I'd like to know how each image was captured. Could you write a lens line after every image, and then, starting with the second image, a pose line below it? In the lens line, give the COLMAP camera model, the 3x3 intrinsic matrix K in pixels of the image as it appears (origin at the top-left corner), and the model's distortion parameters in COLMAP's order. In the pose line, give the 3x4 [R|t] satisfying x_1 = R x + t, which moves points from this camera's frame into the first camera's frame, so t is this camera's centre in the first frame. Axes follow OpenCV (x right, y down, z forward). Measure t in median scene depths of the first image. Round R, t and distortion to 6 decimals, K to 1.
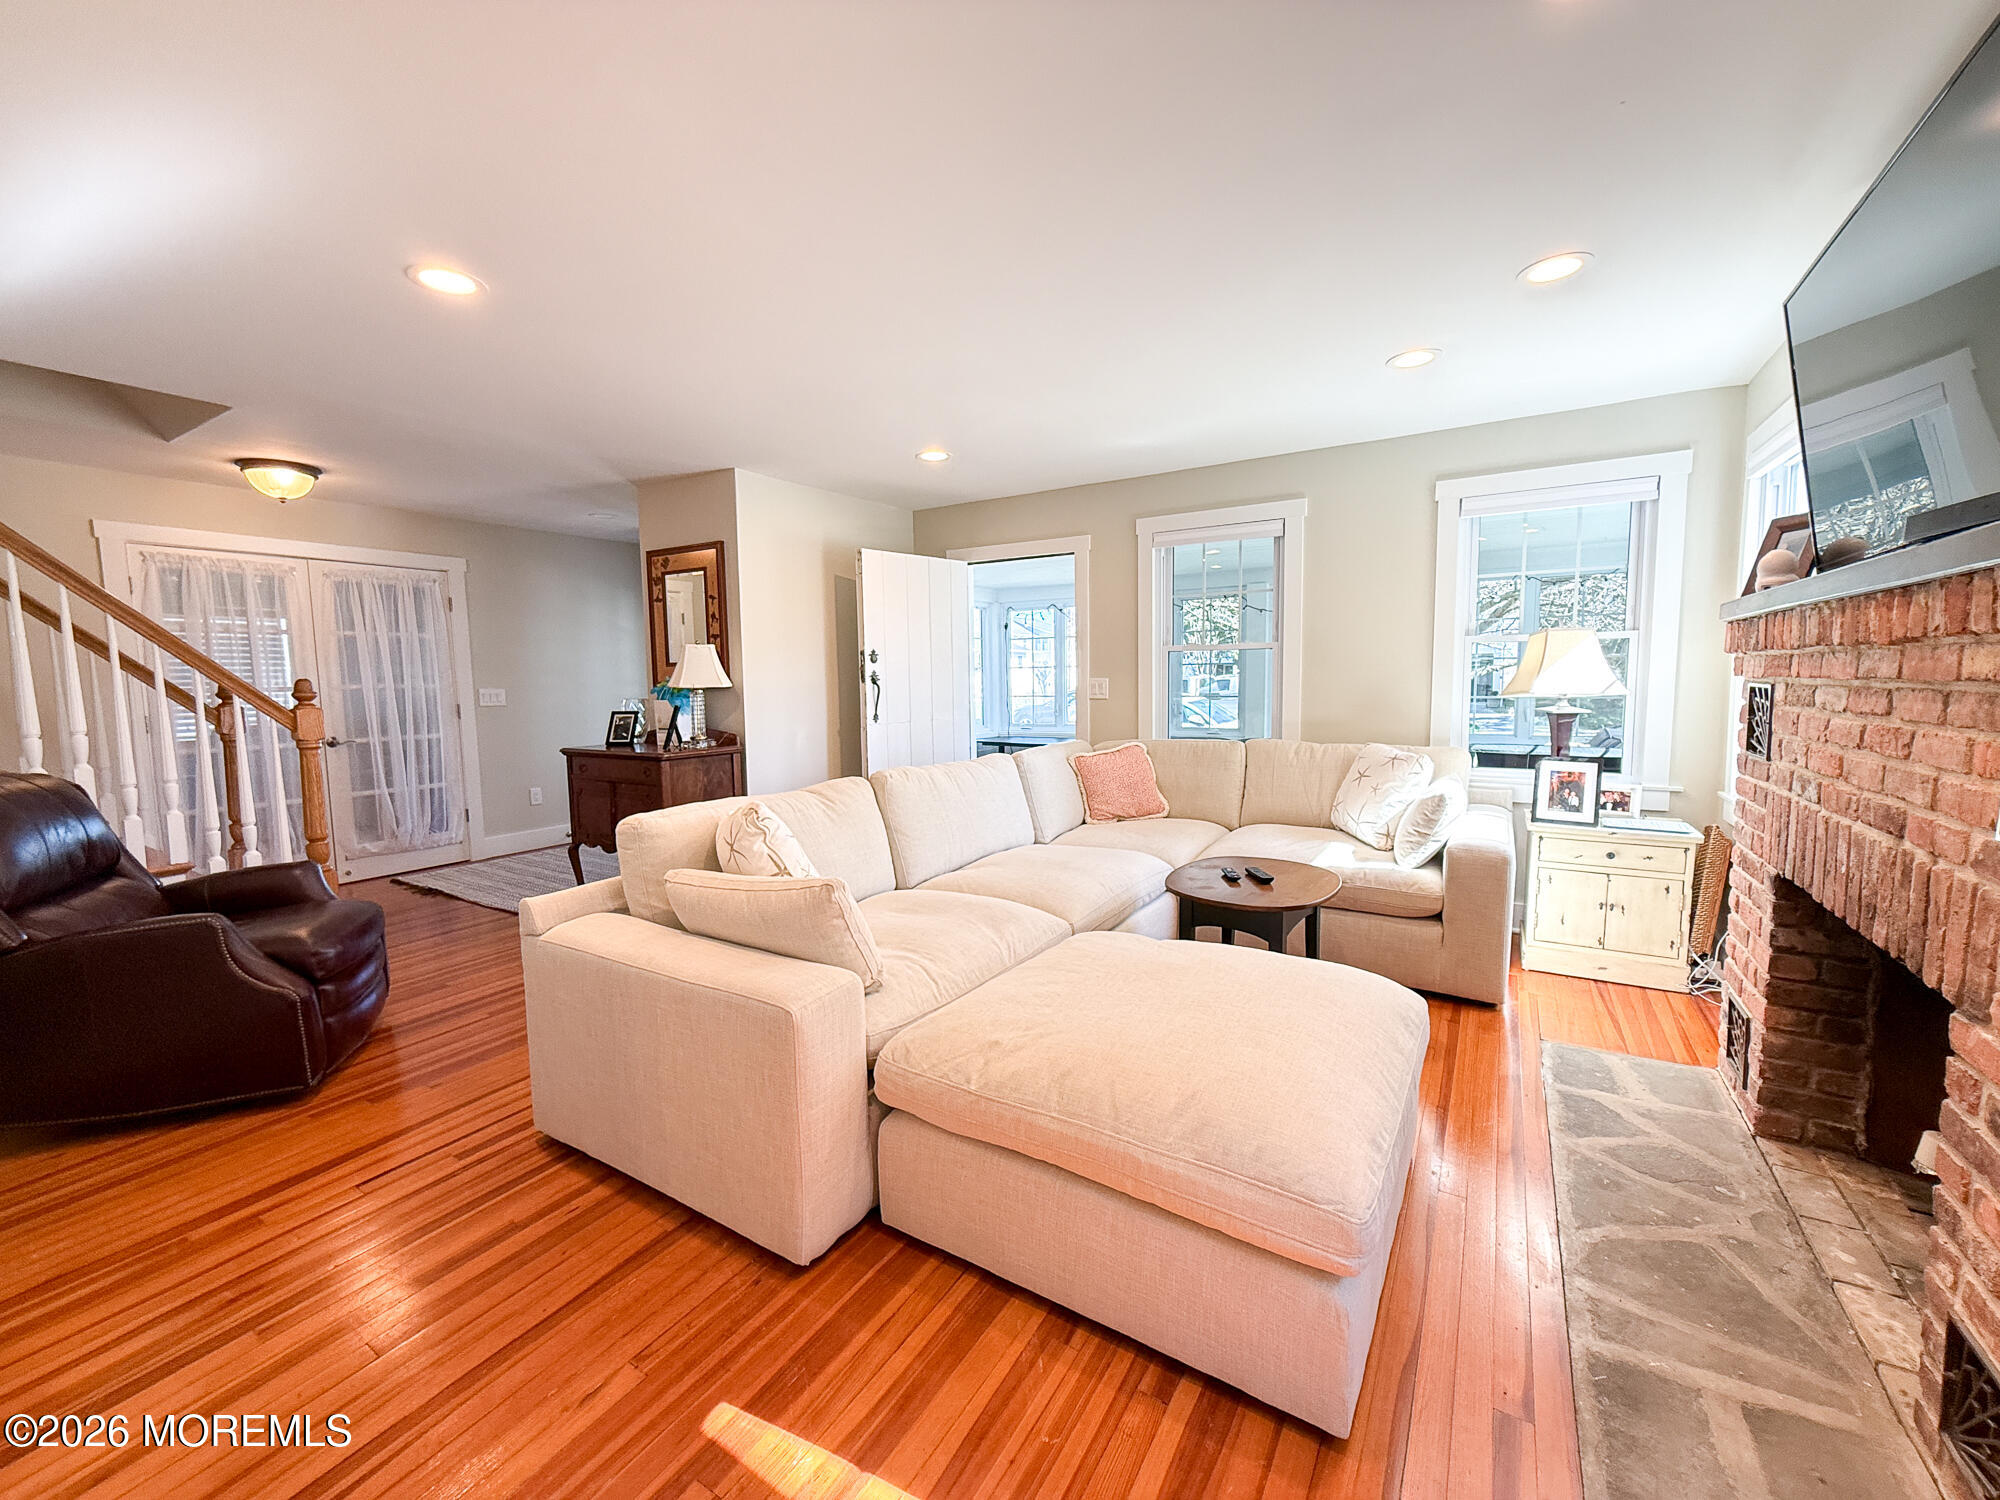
lens RADIAL K [[799.4, 0, 1012.8], [0, 799.4, 750.5], [0, 0, 1]] dist [0.000919, 0.000294]
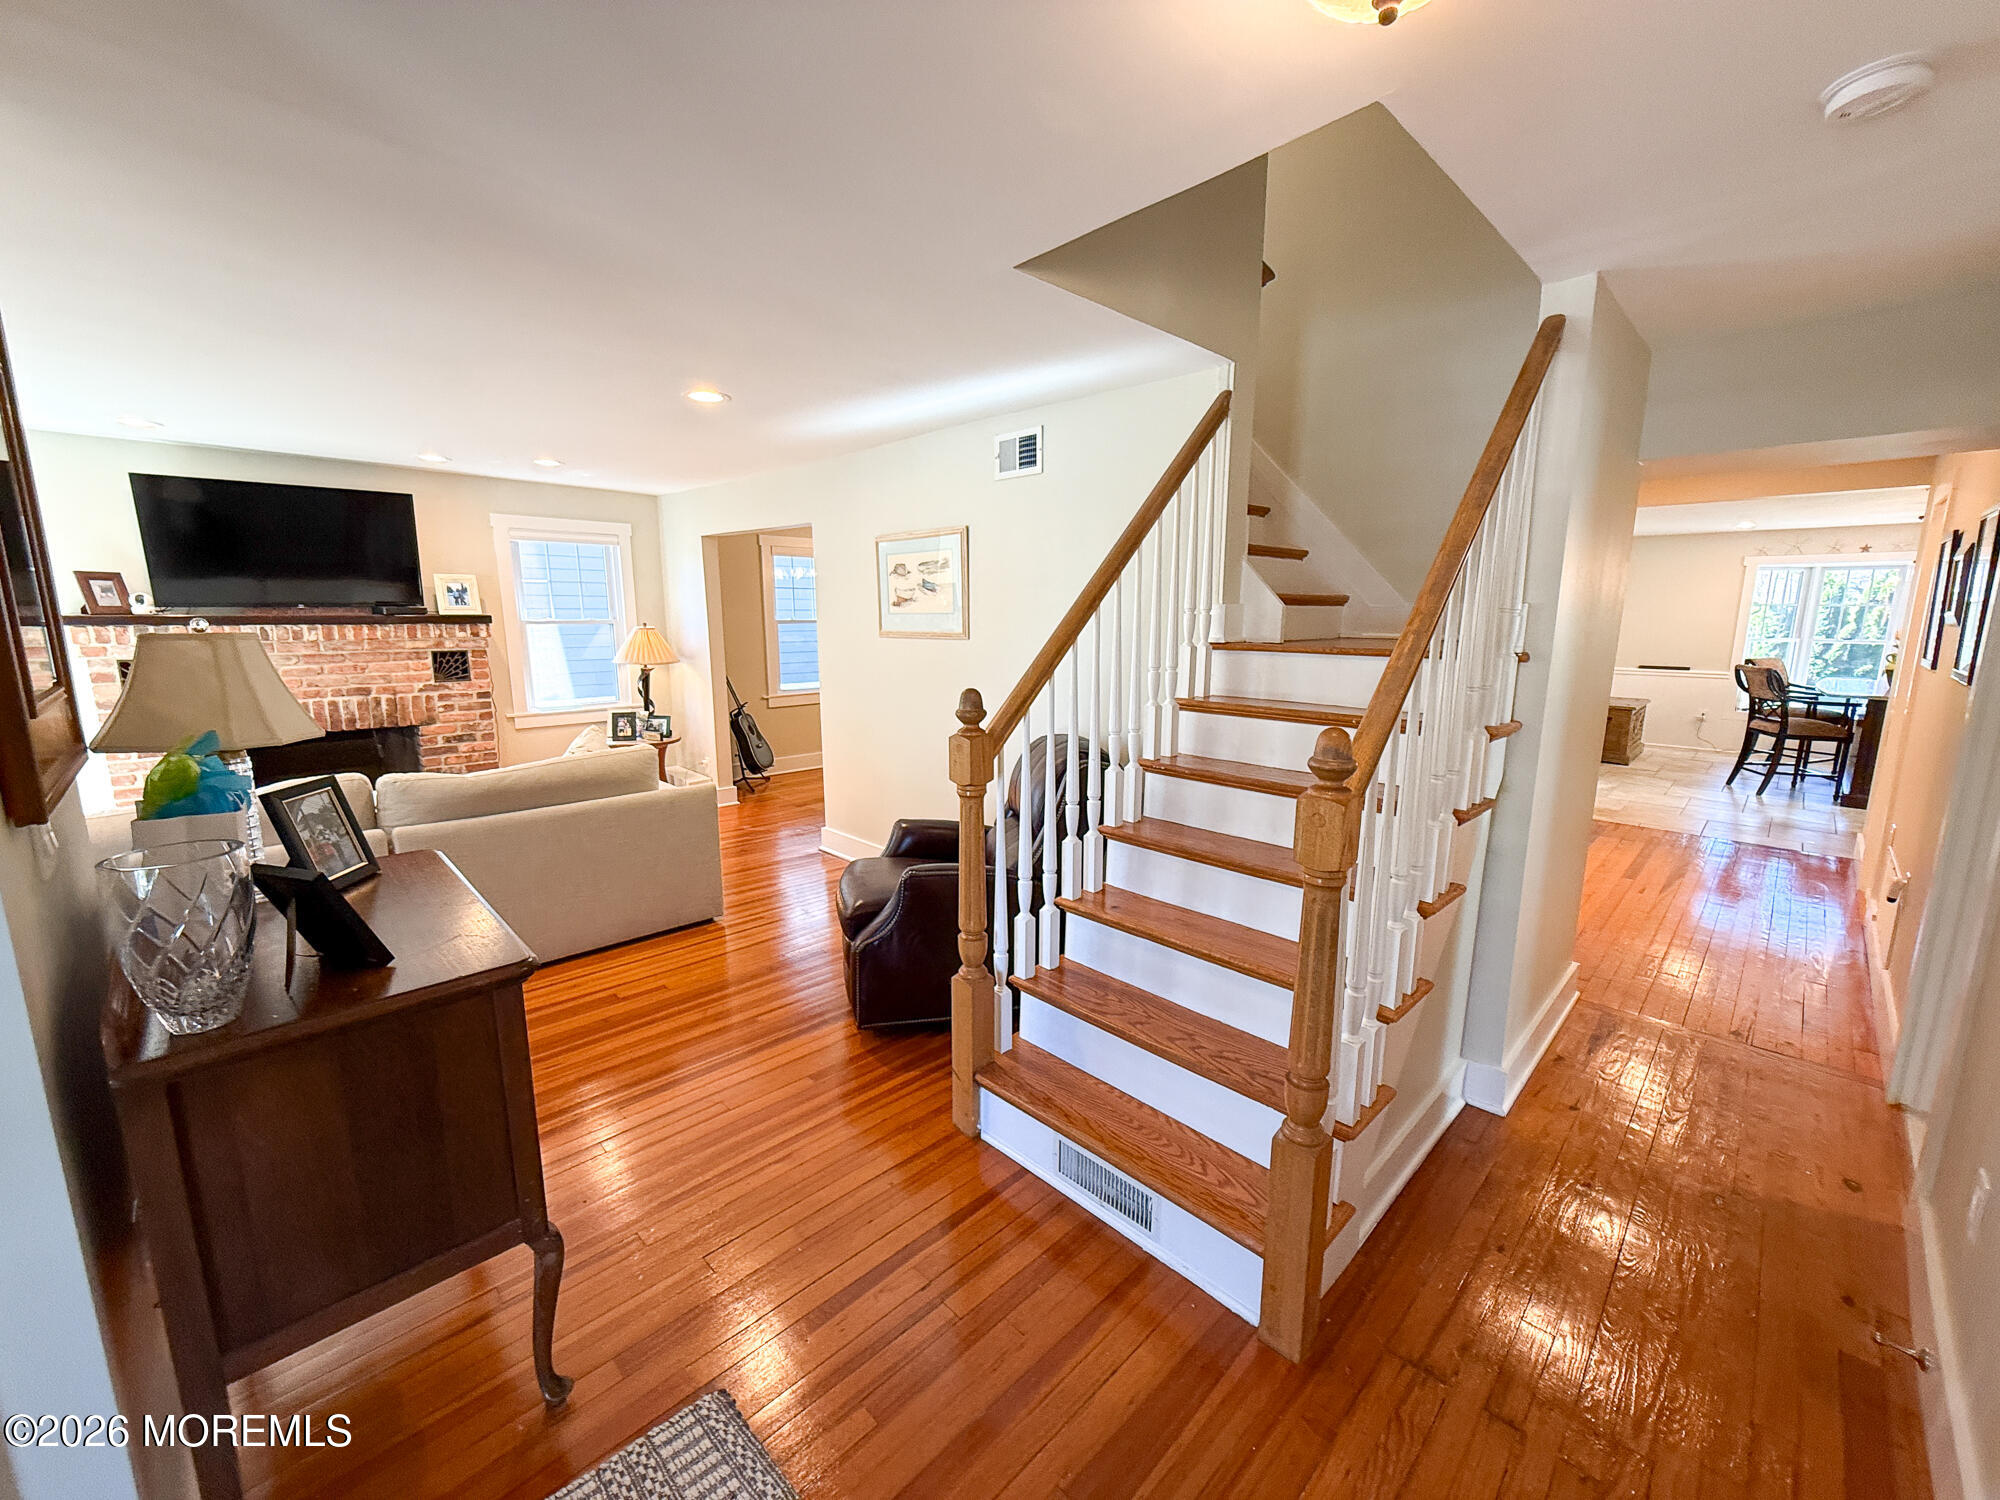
lens RADIAL K [[799.4, 0, 1012.8], [0, 799.4, 750.5], [0, 0, 1]] dist [0.000919, 0.000294]
pose [[-0.972052, -0.030260, 0.232805, -1.352506], [0.031832, 0.965511, 0.258408, -0.257102], [-0.232596, 0.258597, -0.937564, 2.008456]]
